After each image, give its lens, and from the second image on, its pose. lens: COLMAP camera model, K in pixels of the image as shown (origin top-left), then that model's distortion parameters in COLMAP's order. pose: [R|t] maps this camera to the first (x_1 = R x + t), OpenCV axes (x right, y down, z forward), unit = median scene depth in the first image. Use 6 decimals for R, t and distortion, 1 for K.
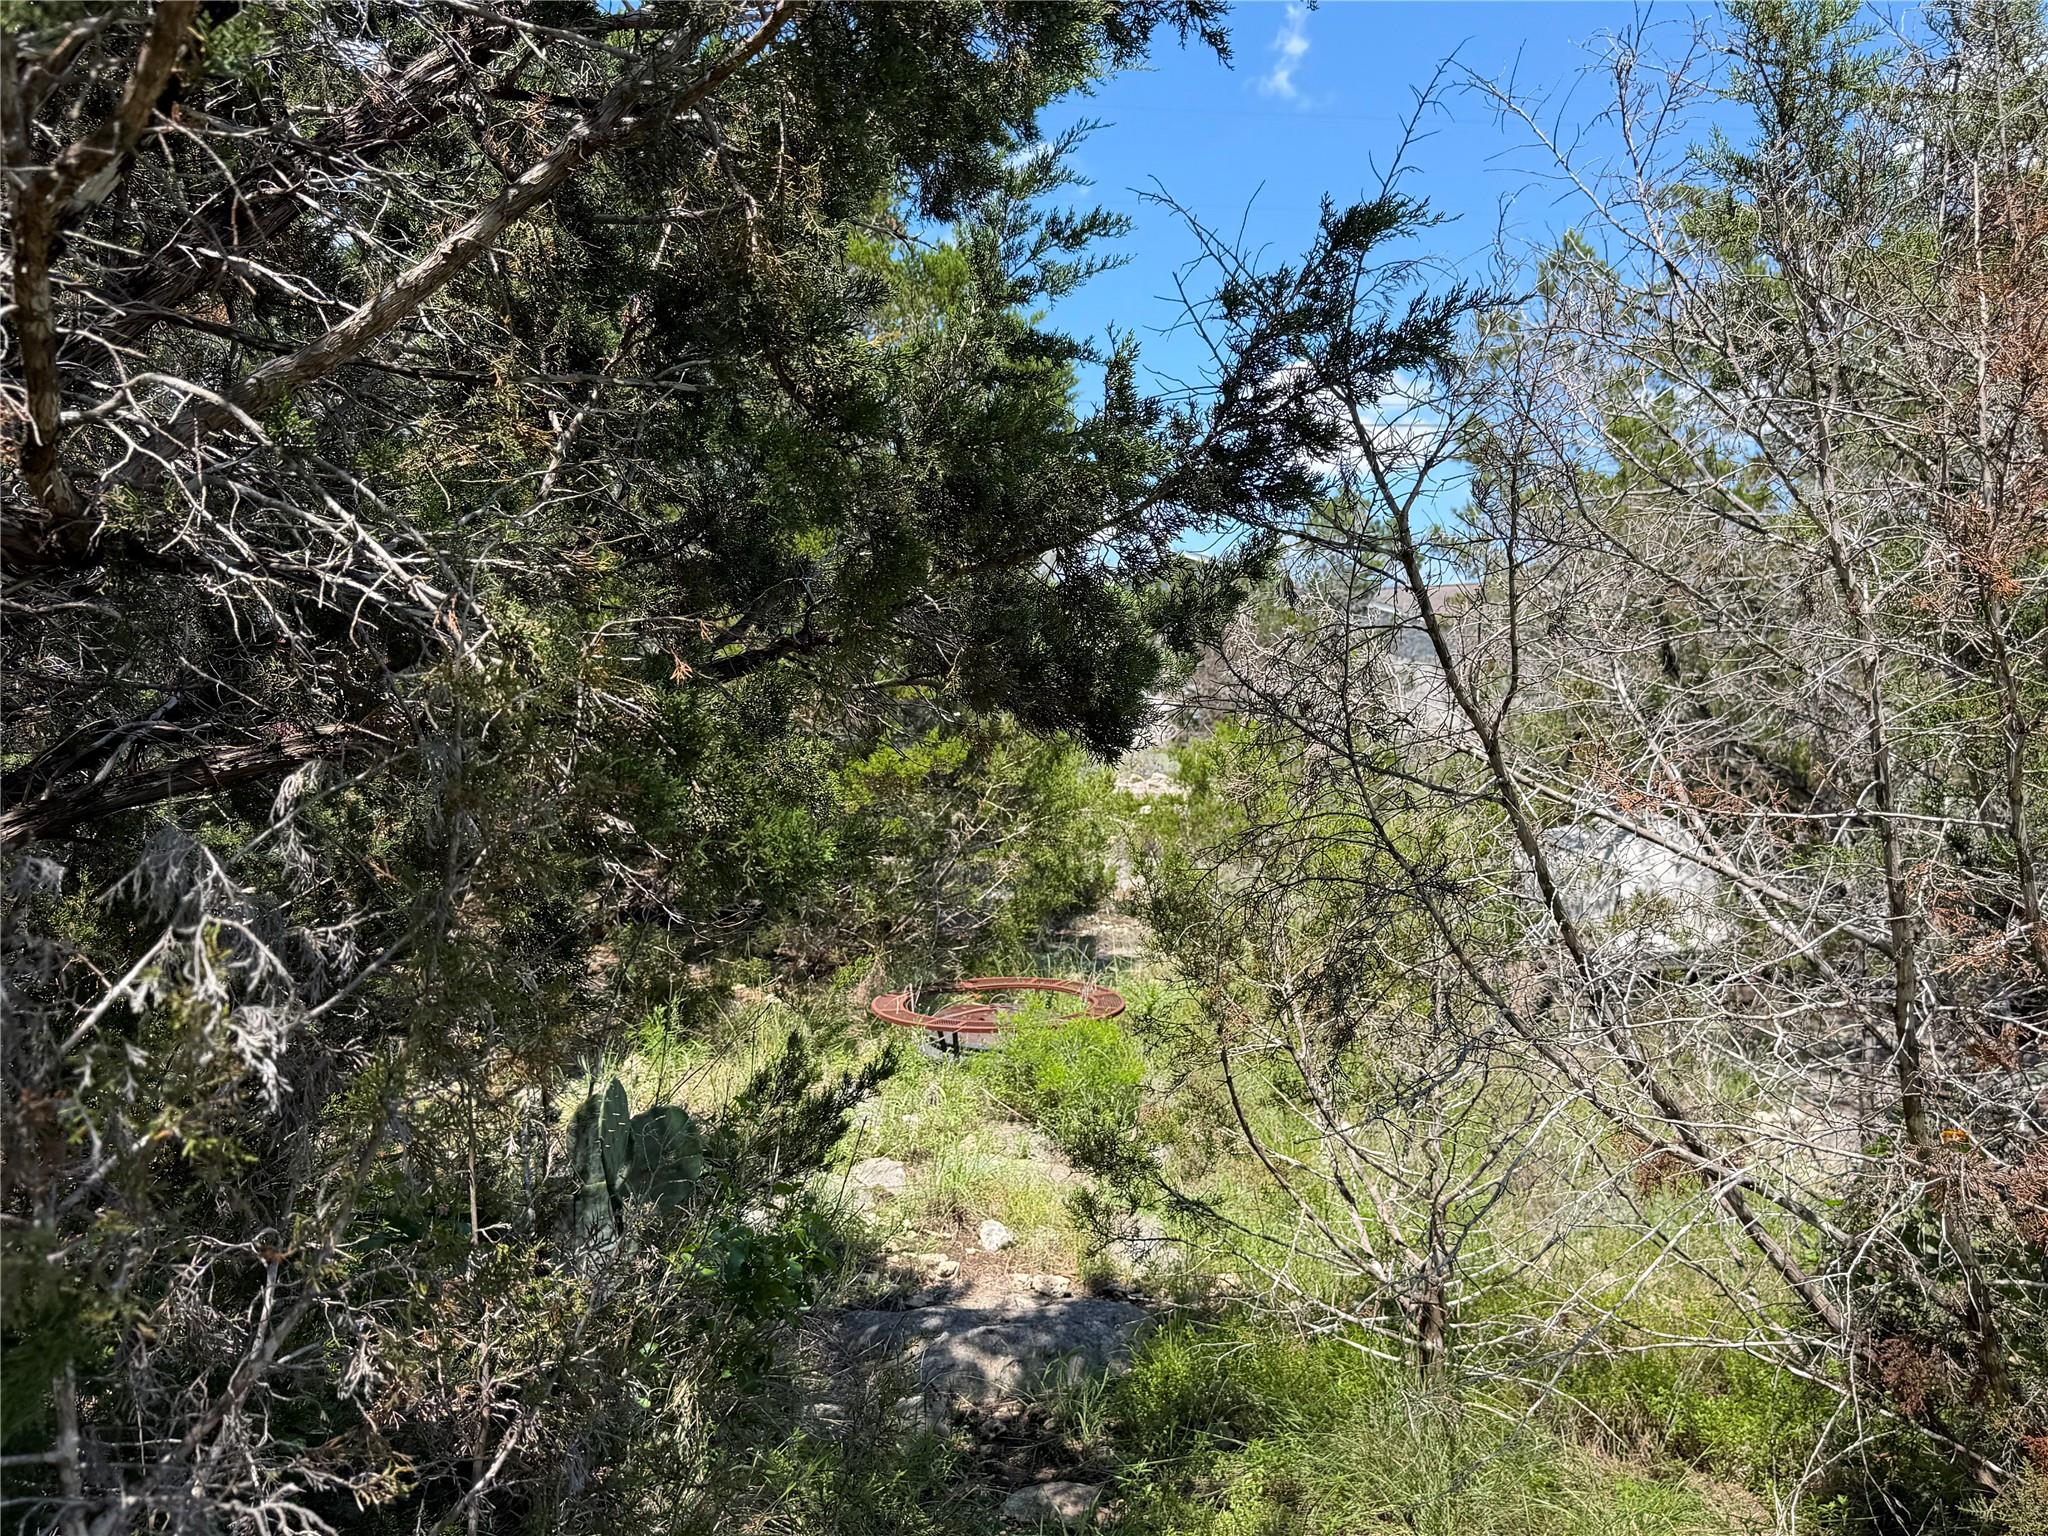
lens RADIAL K [[1765.0, 0, 1030.2], [0, 1765.0, 782.4], [0, 0, 1]] dist [0.131438, -0.221608]
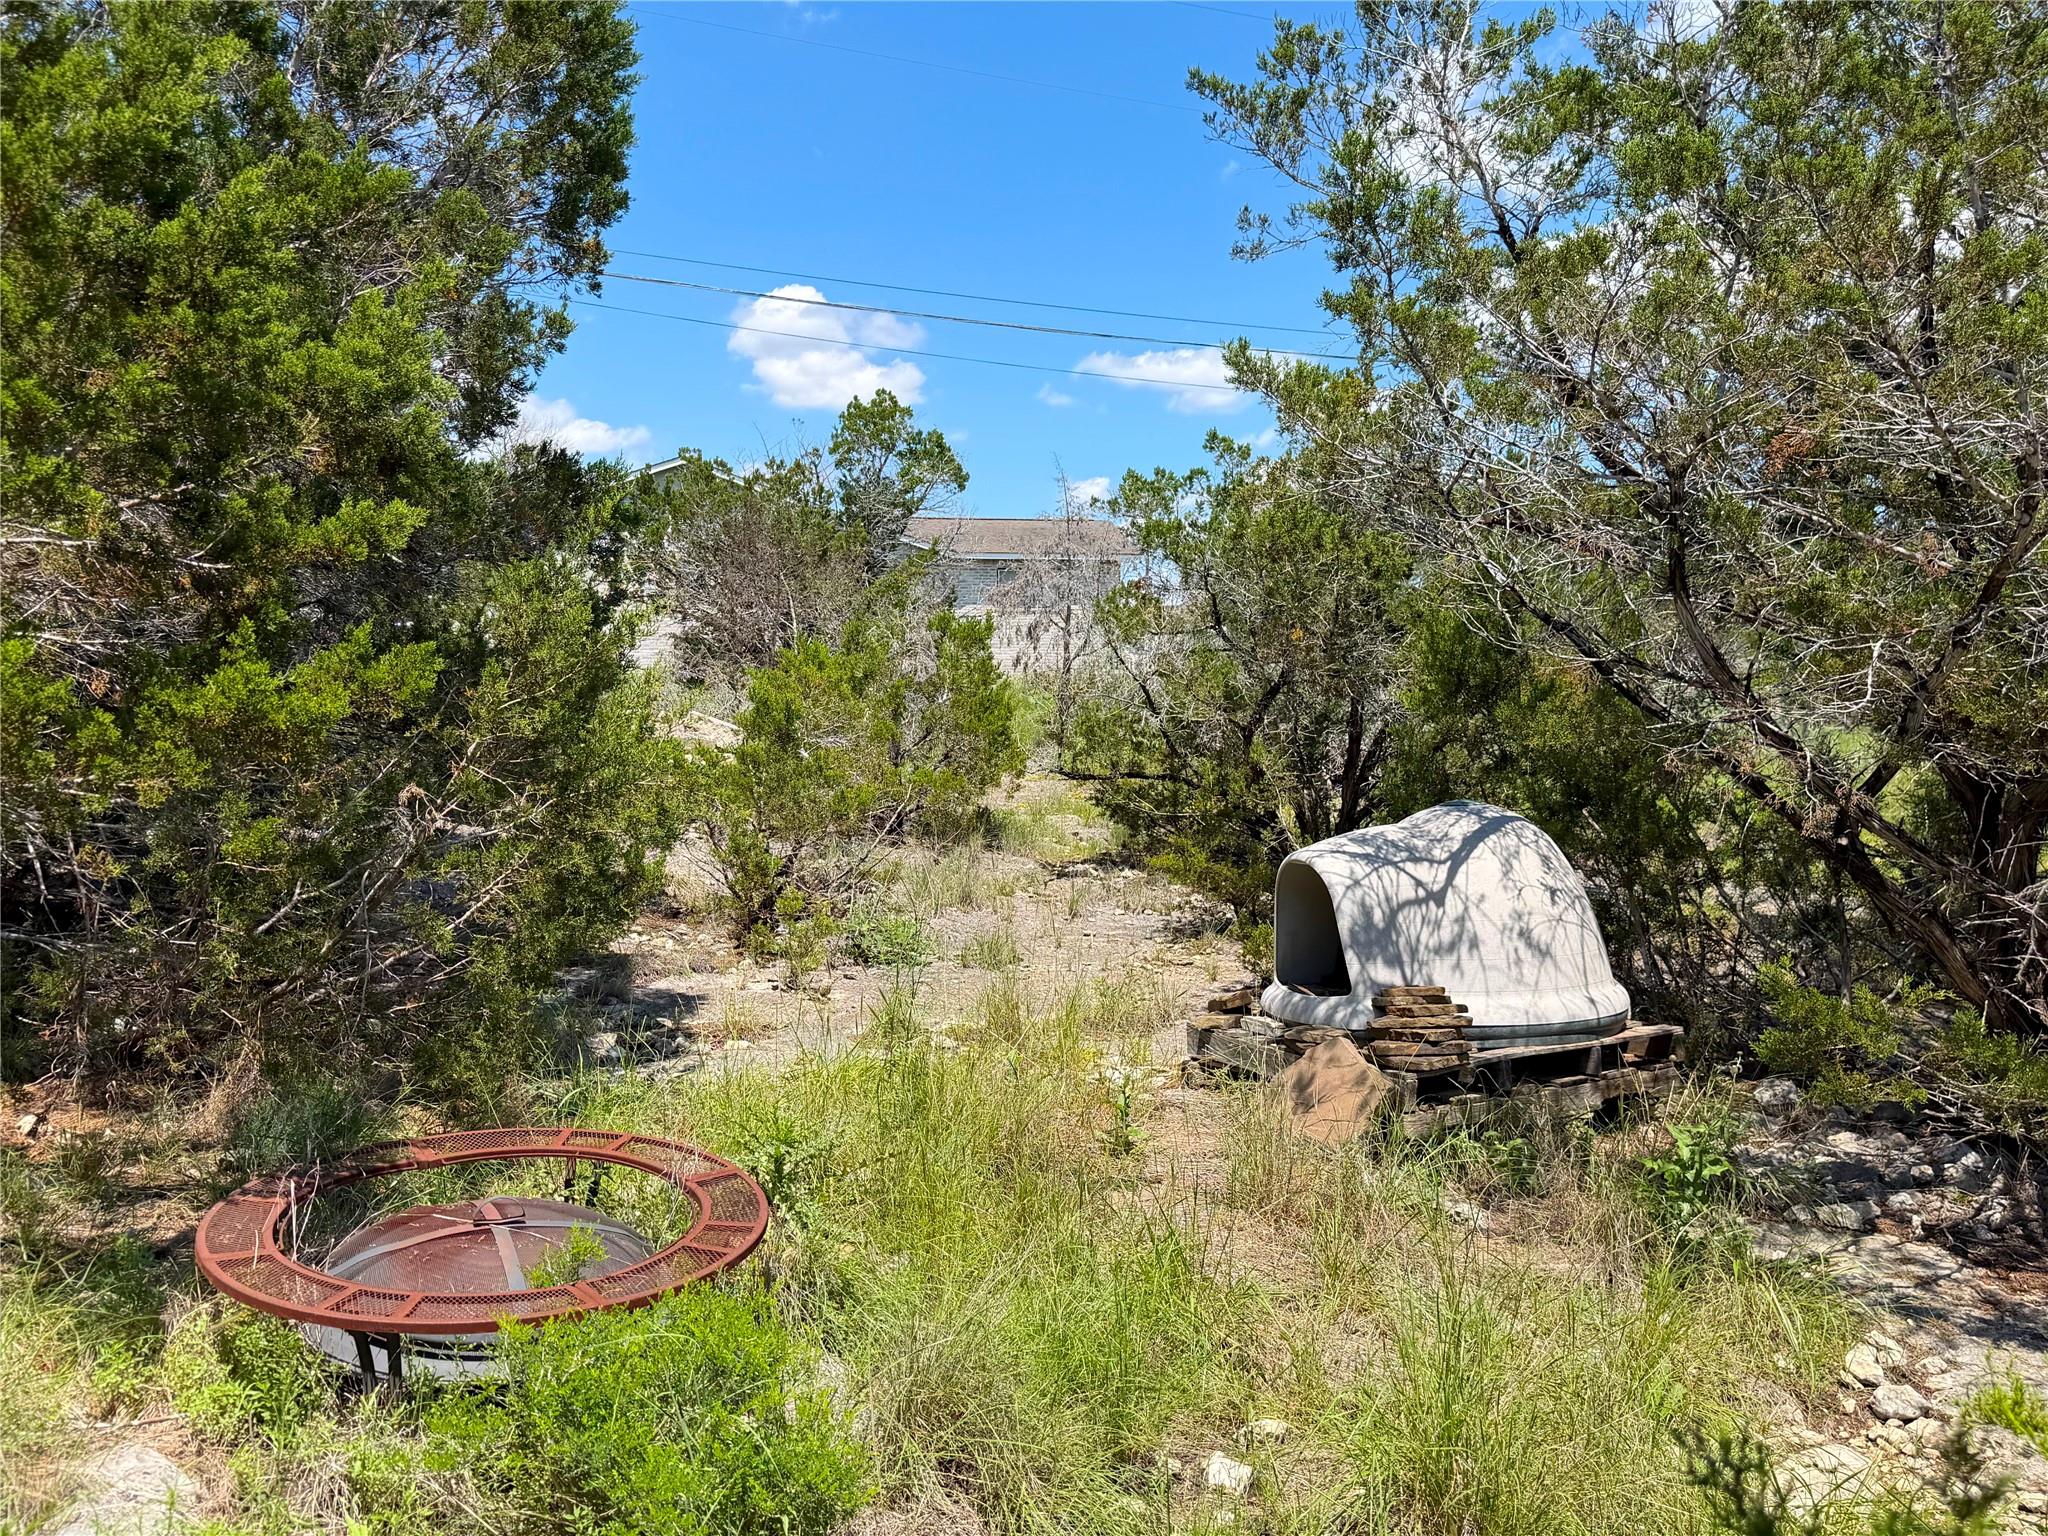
lens RADIAL K [[1765.0, 0, 1030.2], [0, 1765.0, 782.4], [0, 0, 1]] dist [0.131438, -0.221608]
pose [[0.955473, 0.028313, 0.293716, -0.021211], [-0.039955, 0.998633, 0.033711, -0.010401], [-0.292360, -0.043946, 0.955298, 0.442747]]
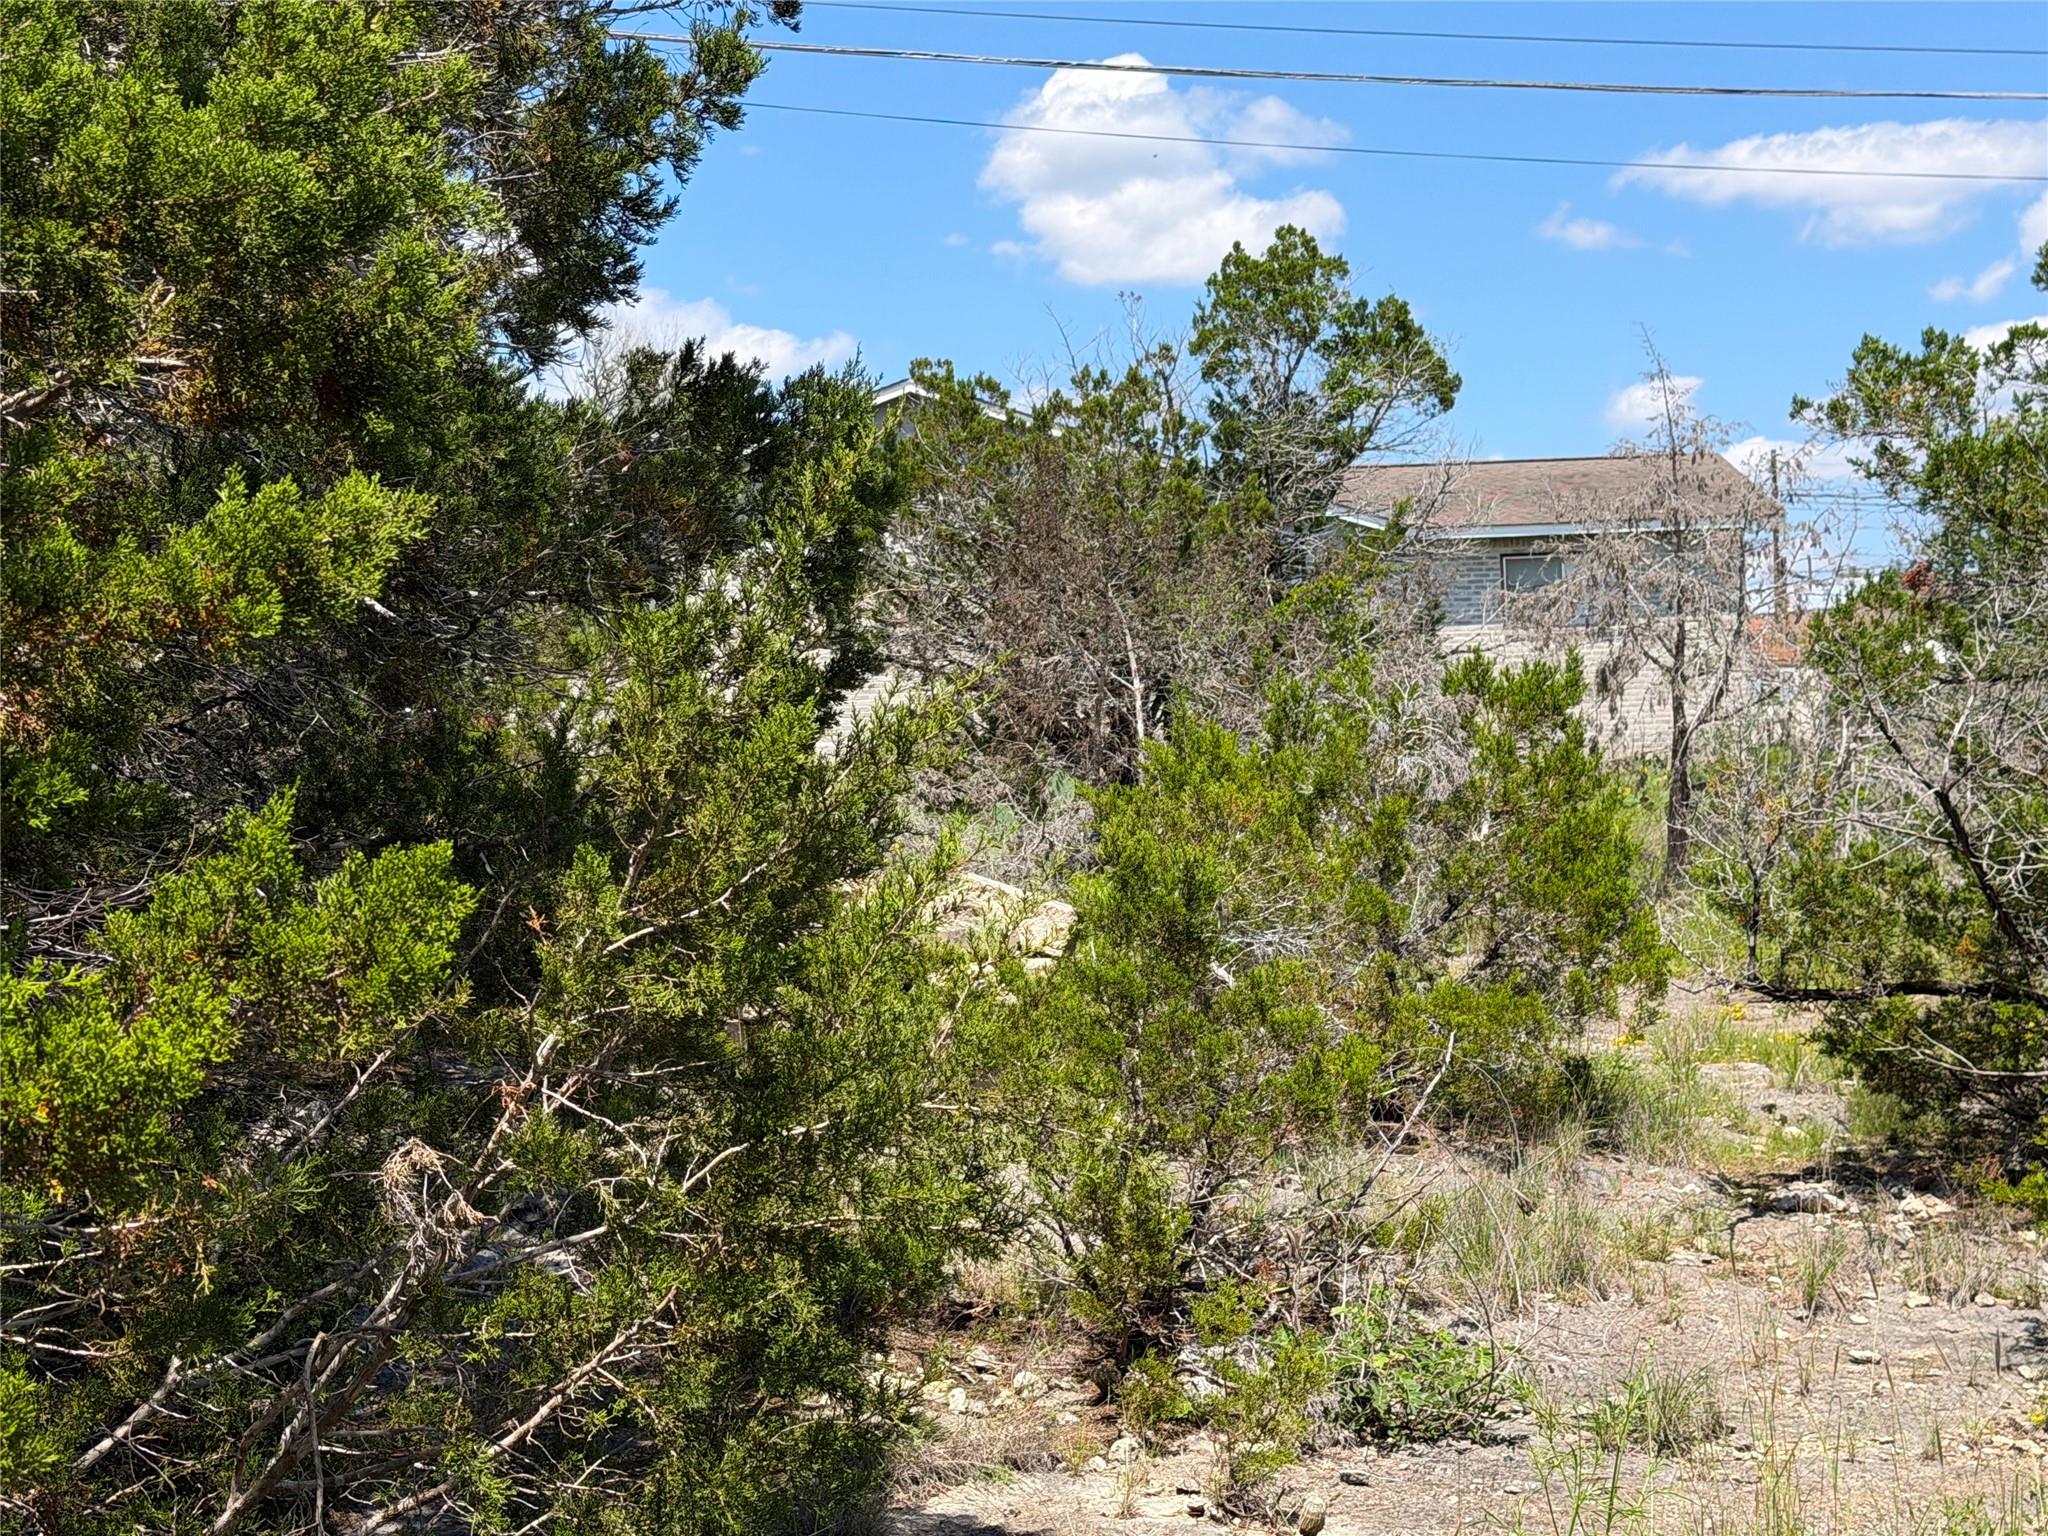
lens RADIAL K [[3239.3, 0, 1022.4], [0, 3239.3, 731.1], [0, 0, 1]] dist [0.096645, 0.052797]
pose [[0.990204, 0.011315, 0.139171, -0.022609], [-0.007089, 0.999500, -0.030819, -0.025432], [-0.139450, 0.029531, 0.989789, 0.598100]]
